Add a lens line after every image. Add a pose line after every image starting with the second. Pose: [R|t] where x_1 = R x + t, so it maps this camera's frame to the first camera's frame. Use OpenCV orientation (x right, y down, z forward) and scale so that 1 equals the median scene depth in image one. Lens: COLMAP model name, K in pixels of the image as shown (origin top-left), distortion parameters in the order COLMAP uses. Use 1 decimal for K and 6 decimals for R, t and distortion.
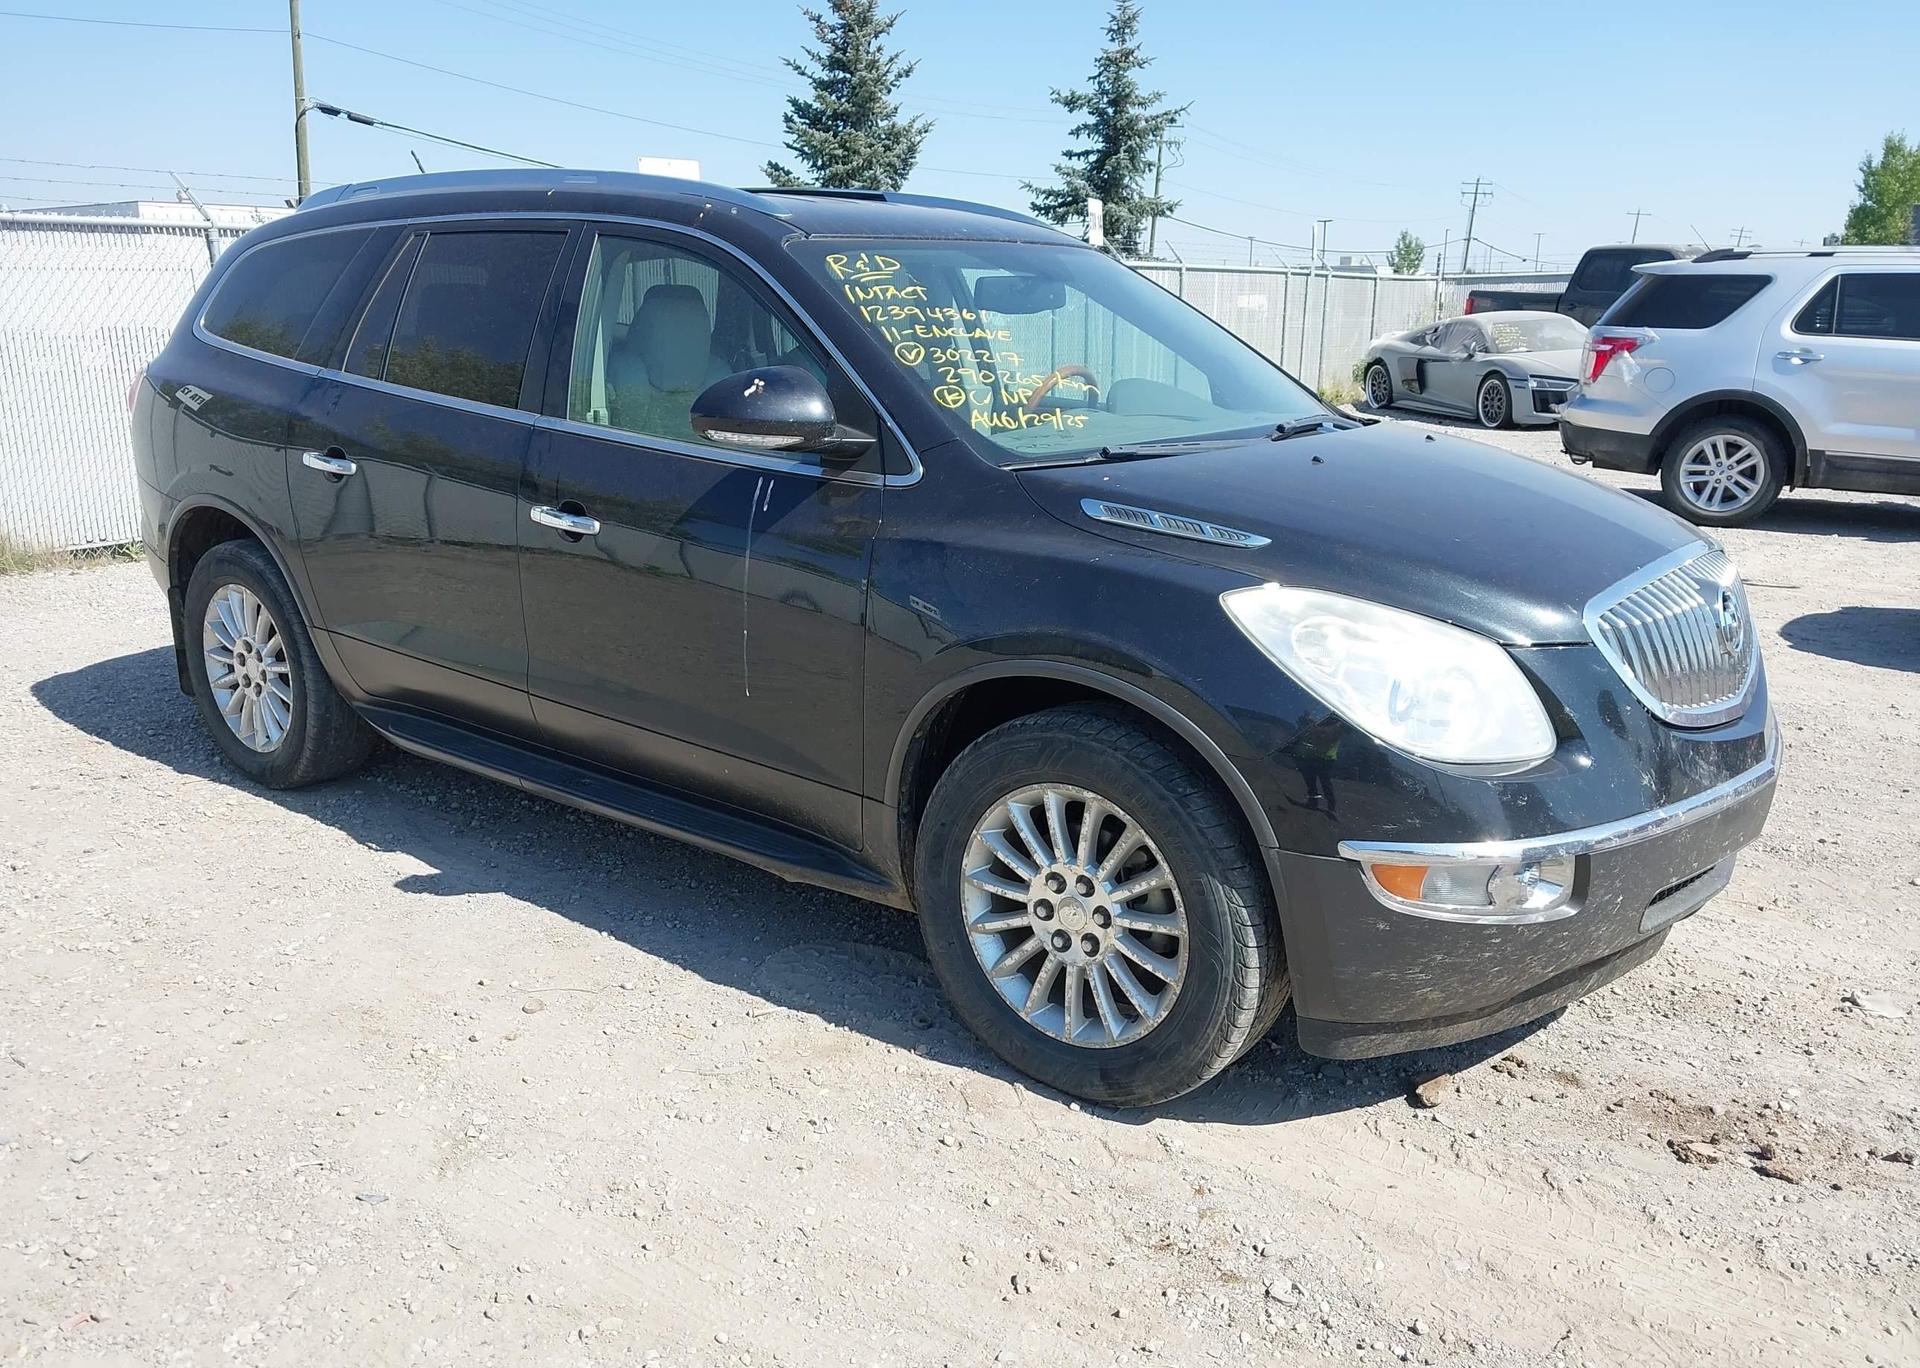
lens RADIAL K [[1562.1, 0, 961.1], [0, 1562.1, 694.9], [0, 0, 1]] dist [0.020500, -0.017747]
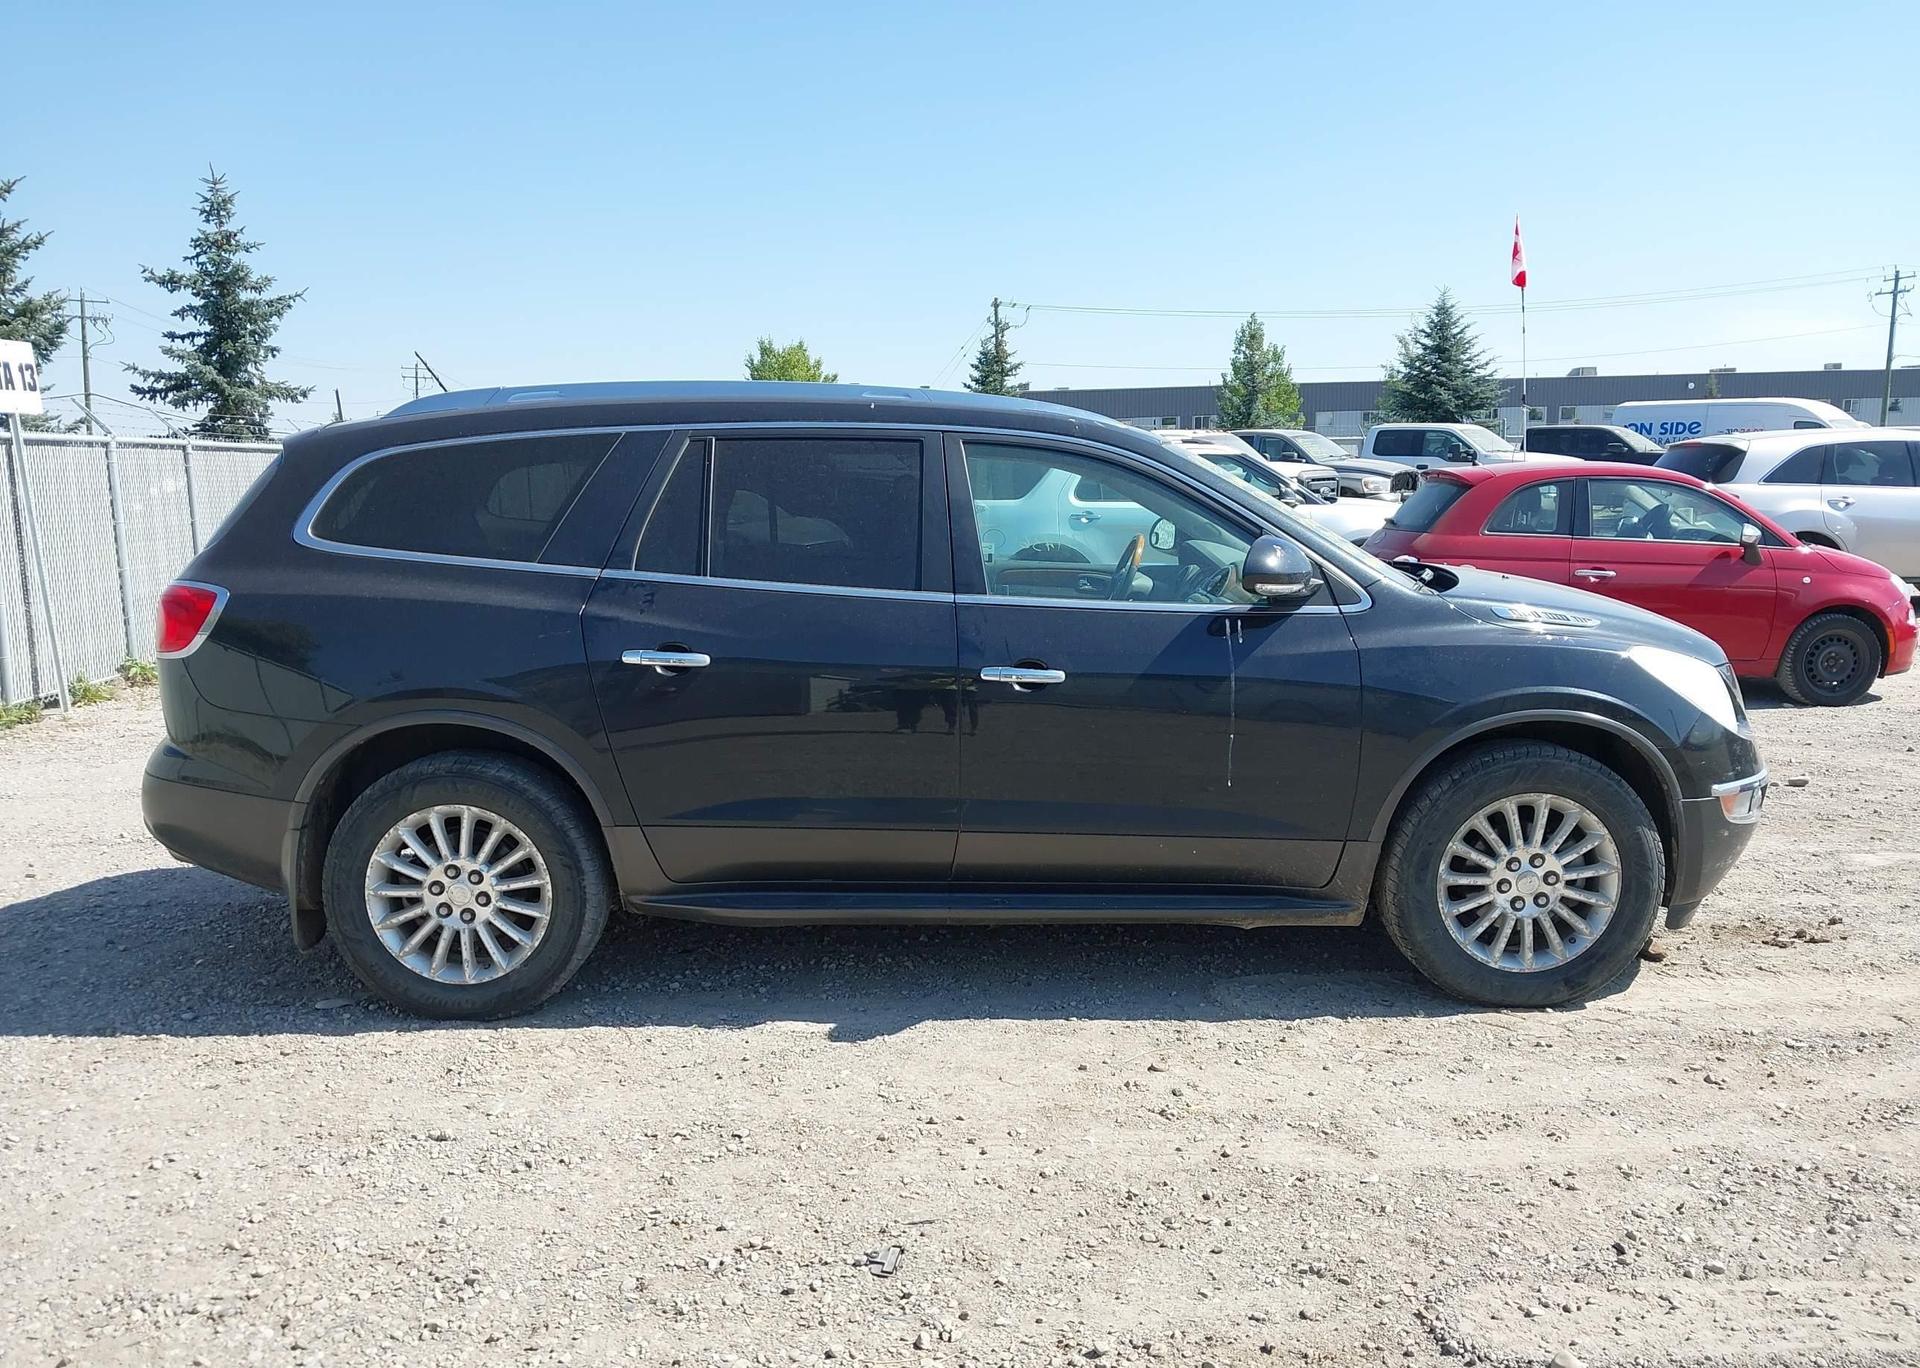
lens RADIAL K [[1562.1, 0, 961.1], [0, 1562.1, 694.9], [0, 0, 1]] dist [0.020500, -0.017747]
pose [[0.781516, -0.108022, 0.614462, -0.797665], [0.174622, 0.983405, -0.049214, -0.036379], [-0.598949, 0.145760, 0.787410, 0.074252]]
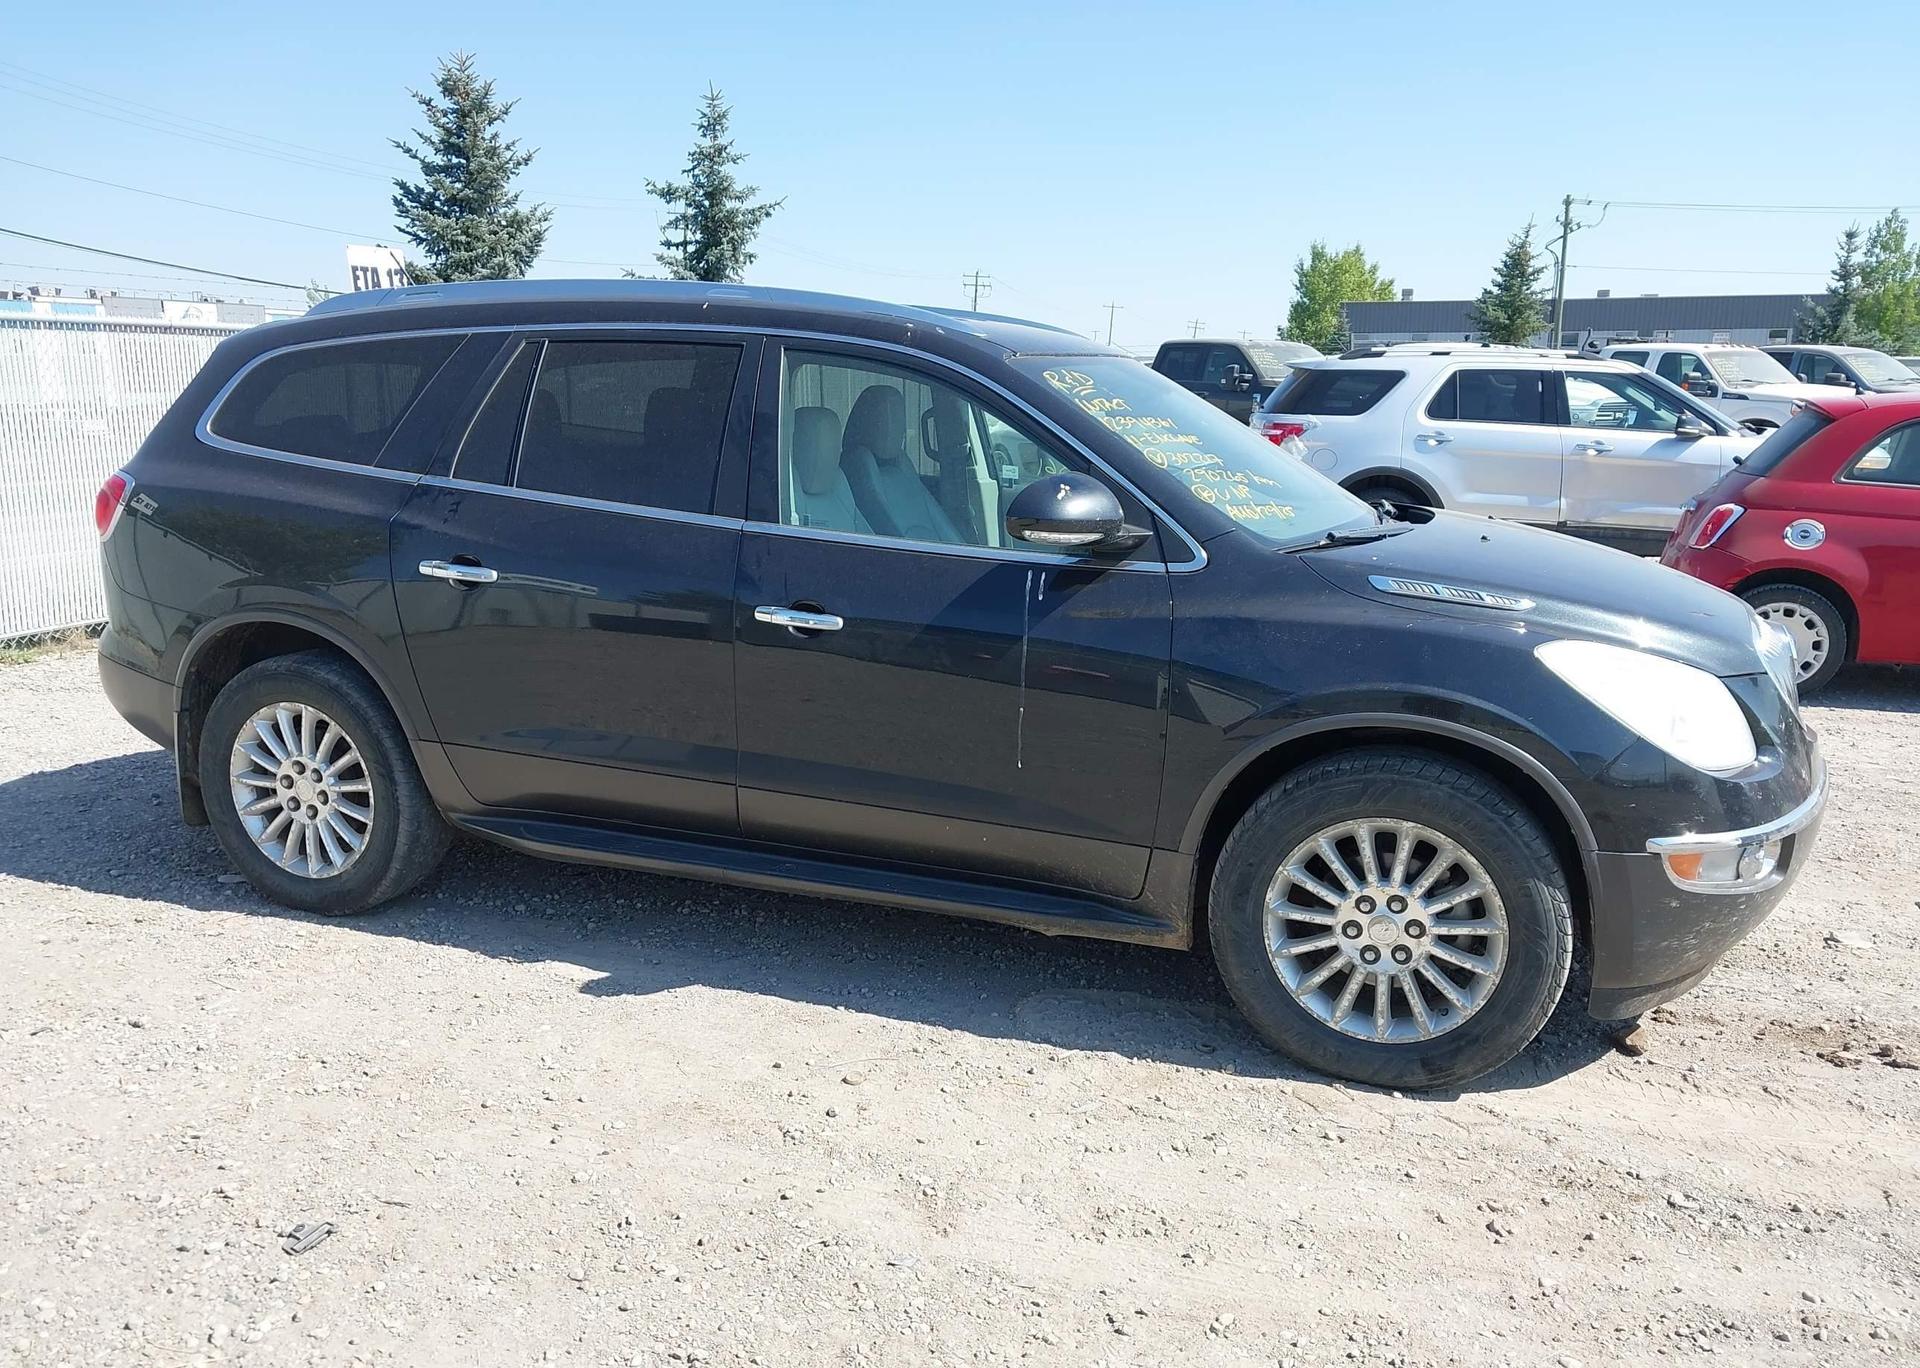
lens RADIAL K [[1562.1, 0, 961.1], [0, 1562.1, 694.9], [0, 0, 1]] dist [0.020500, -0.017747]
pose [[0.953878, -0.059572, 0.294226, -0.358805], [0.074209, 0.996487, -0.038823, -0.008232], [-0.290879, 0.058867, 0.954947, -0.024059]]
